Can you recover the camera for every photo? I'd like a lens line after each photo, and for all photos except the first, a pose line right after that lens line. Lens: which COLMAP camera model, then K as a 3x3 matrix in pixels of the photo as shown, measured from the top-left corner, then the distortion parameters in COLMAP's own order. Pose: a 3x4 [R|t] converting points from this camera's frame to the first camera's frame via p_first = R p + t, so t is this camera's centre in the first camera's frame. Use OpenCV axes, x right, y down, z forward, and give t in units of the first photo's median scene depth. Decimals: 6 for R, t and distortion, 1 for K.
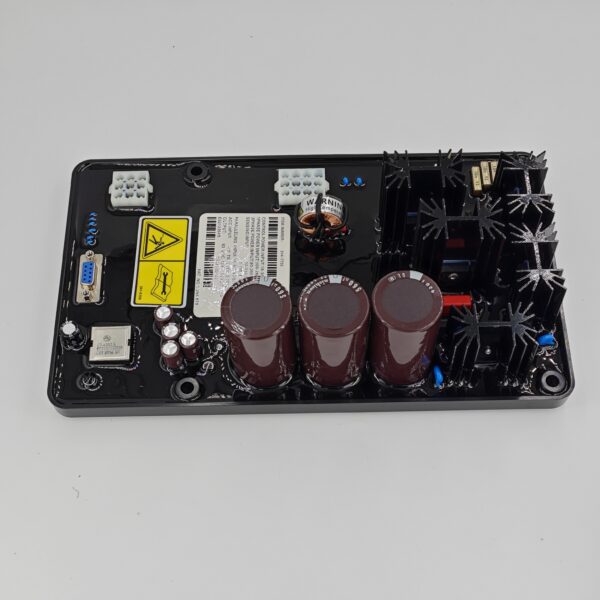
lens RADIAL K [[1069.0, 0, 300.0], [0, 1069.0, 300.0], [0, 0, 1]] dist [-0.056808, -0.128911]
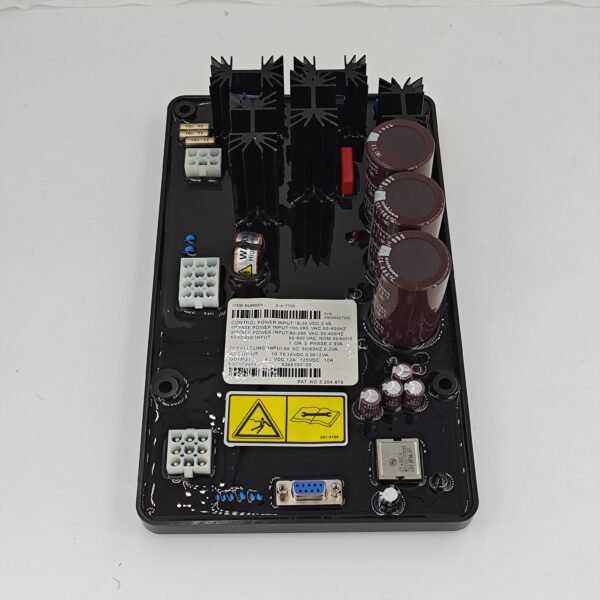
lens RADIAL K [[1069.0, 0, 300.0], [0, 1069.0, 300.0], [0, 0, 1]] dist [-0.056808, -0.128911]
pose [[0.001533, -0.822239, 0.569140, -0.547858], [0.866672, 0.285023, 0.409441, -0.413953], [-0.498876, 0.492630, 0.713049, 0.316259]]
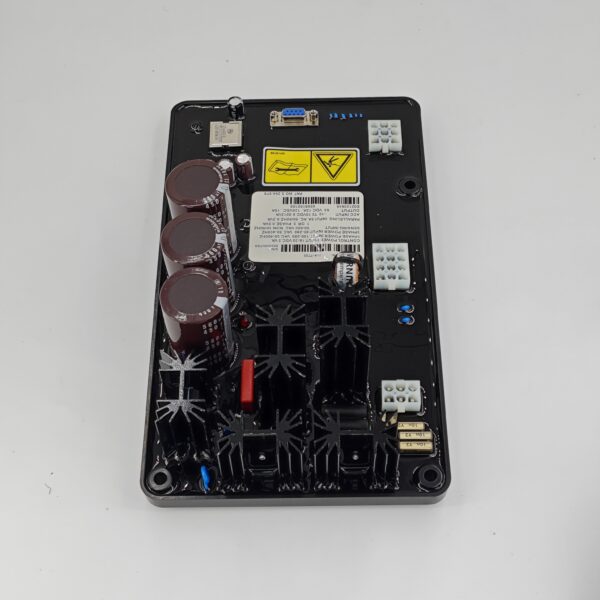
lens RADIAL K [[1069.0, 0, 300.0], [0, 1069.0, 300.0], [0, 0, 1]] dist [-0.056808, -0.128911]
pose [[-0.010370, 0.851103, -0.524896, 0.569742], [-0.853963, 0.265558, 0.447466, -0.485028], [0.520230, 0.452883, 0.724057, 0.251352]]
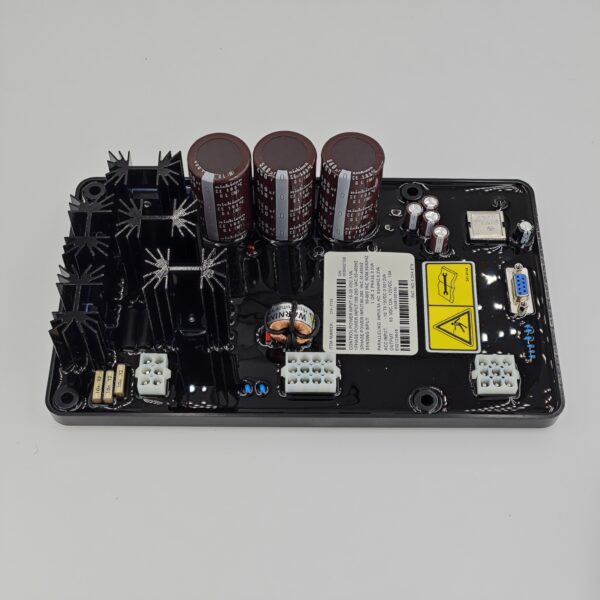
lens RADIAL K [[1069.0, 0, 300.0], [0, 1069.0, 300.0], [0, 0, 1]] dist [-0.056808, -0.128911]
pose [[-0.999828, -0.008641, 0.016387, -0.003819], [0.018525, -0.457658, 0.888935, -0.923858], [-0.000181, 0.889086, 0.457740, 0.533792]]
